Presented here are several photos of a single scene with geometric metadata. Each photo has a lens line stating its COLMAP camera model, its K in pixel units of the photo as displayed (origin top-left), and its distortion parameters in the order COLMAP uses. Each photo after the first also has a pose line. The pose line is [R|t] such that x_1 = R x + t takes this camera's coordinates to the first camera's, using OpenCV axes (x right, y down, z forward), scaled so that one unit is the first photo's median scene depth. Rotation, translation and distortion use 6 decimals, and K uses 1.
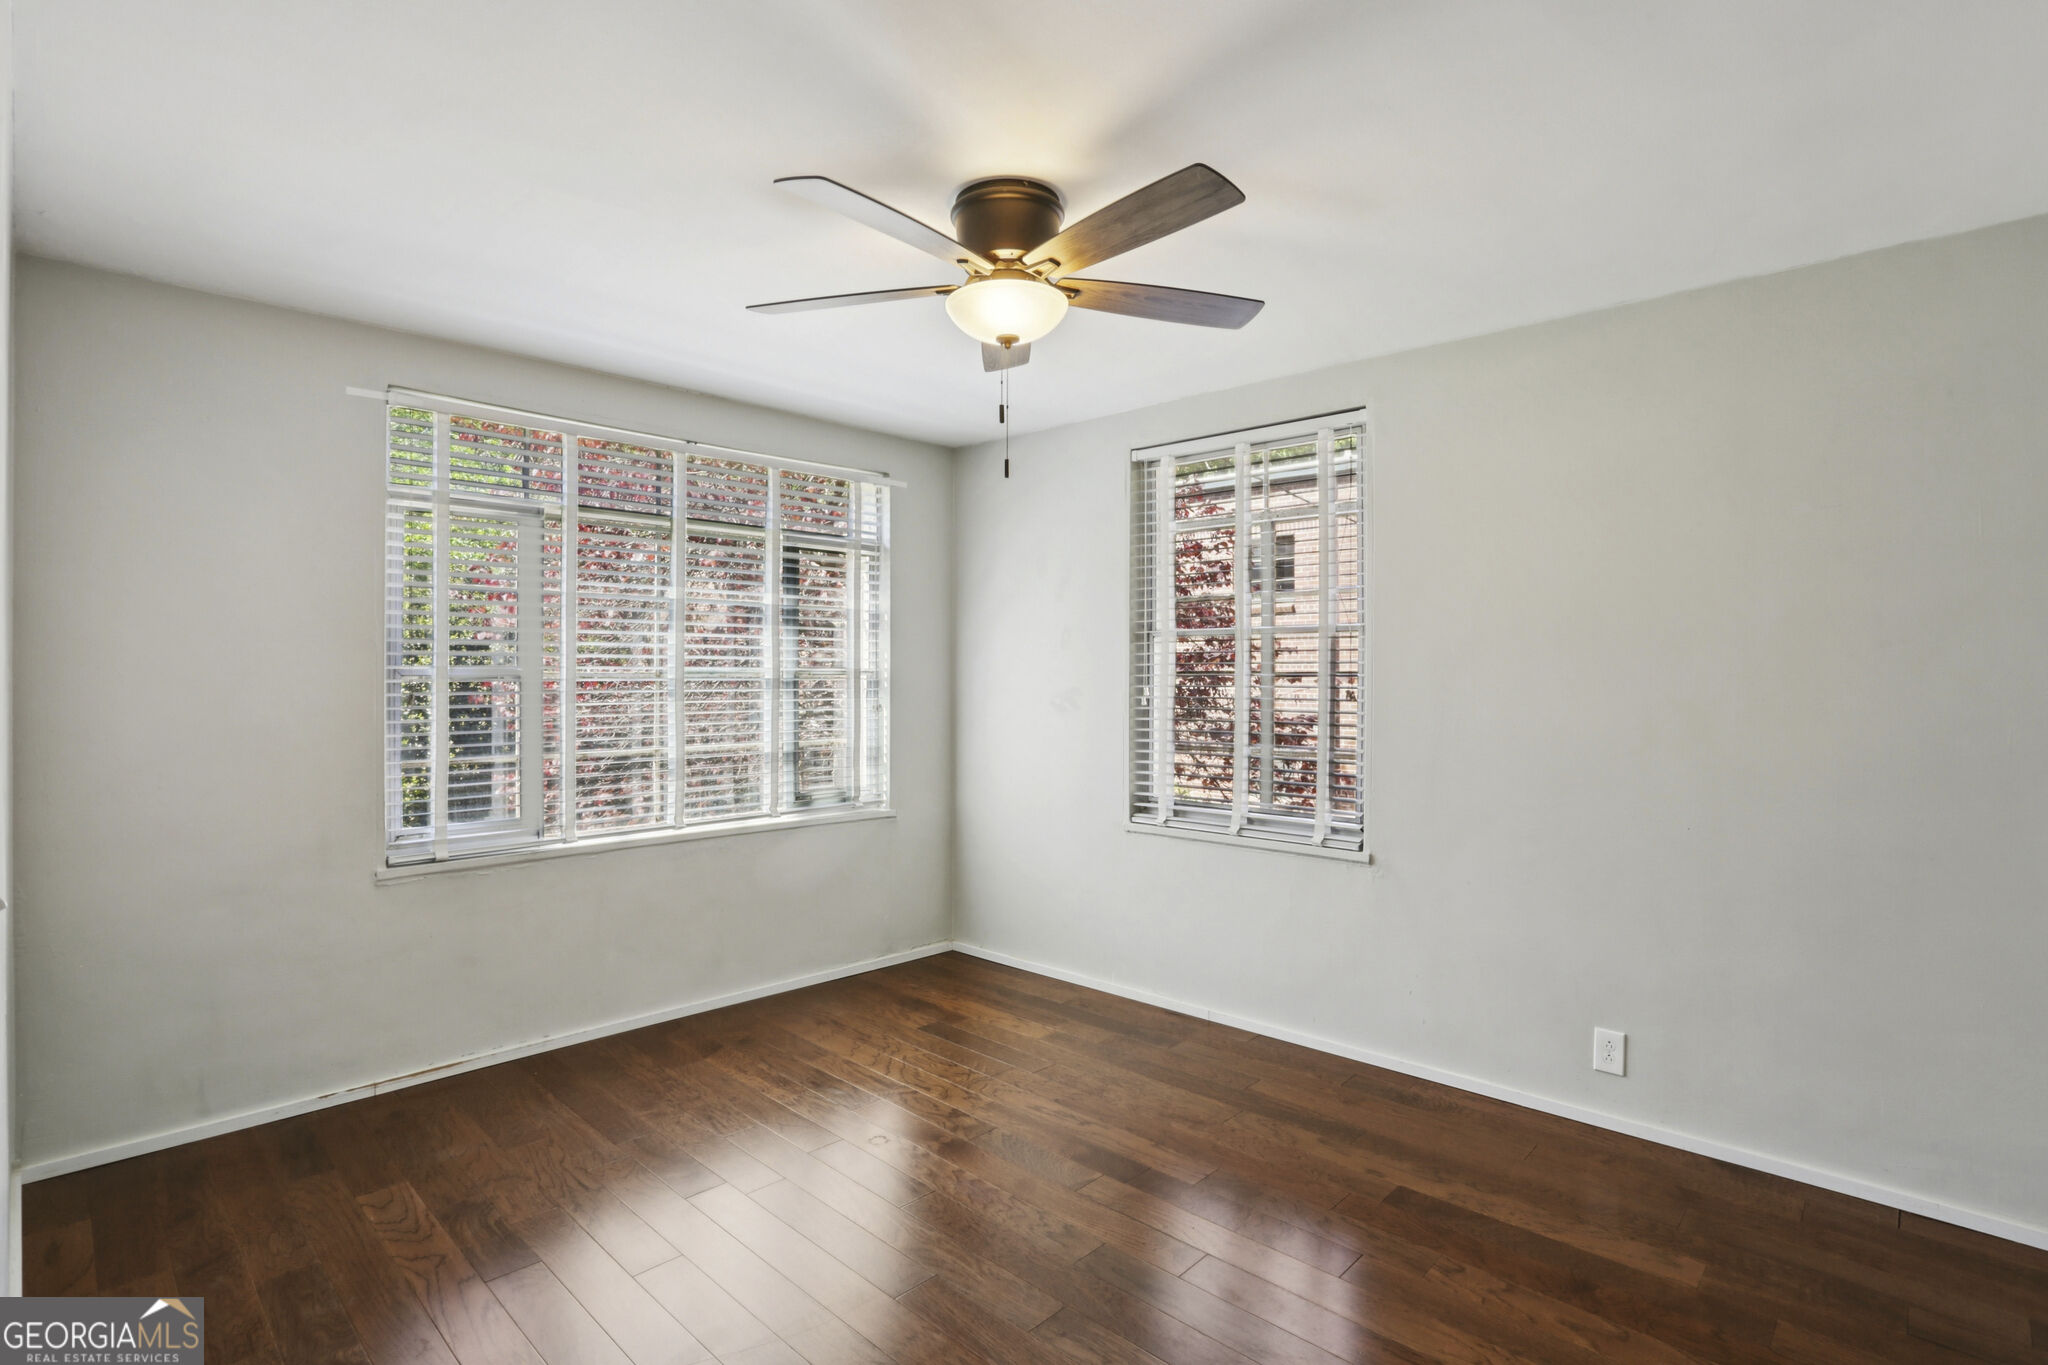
lens RADIAL K [[1000.9, 0, 1026.4], [0, 1000.9, 678.5], [0, 0, 1]] dist [-0.059091, 0.026838]
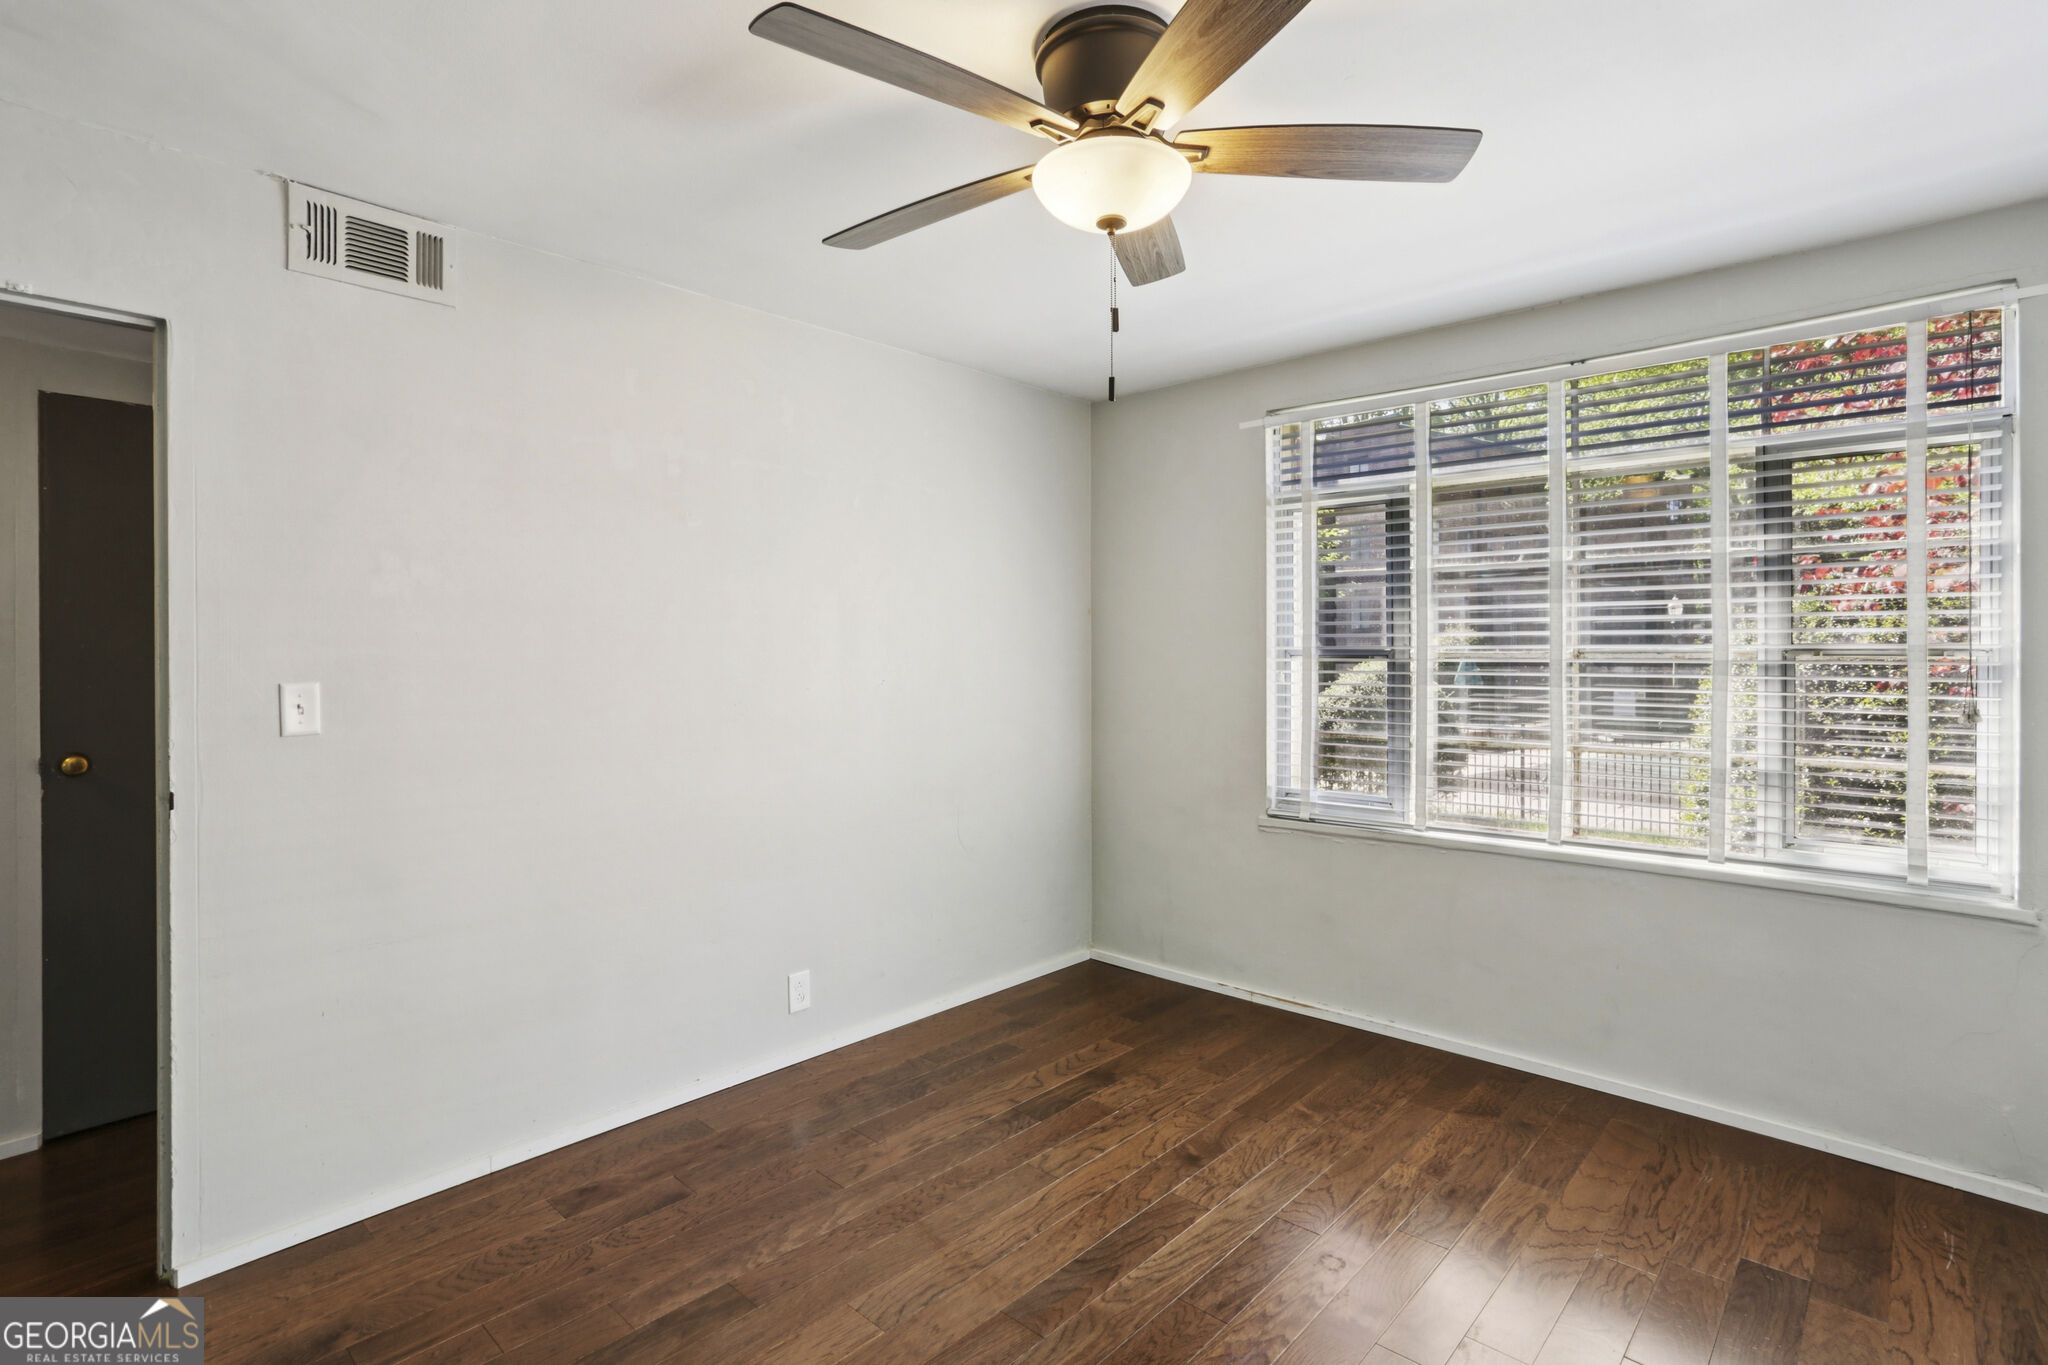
lens RADIAL K [[1000.9, 0, 1010.8], [0, 1000.9, 655.8], [0, 0, 1]] dist [-0.059091, 0.026838]
pose [[0.006138, 0.001495, -0.999980, 0.496212], [-0.004564, 0.999989, 0.001467, -0.002670], [0.999971, 0.004555, 0.006145, 0.607482]]
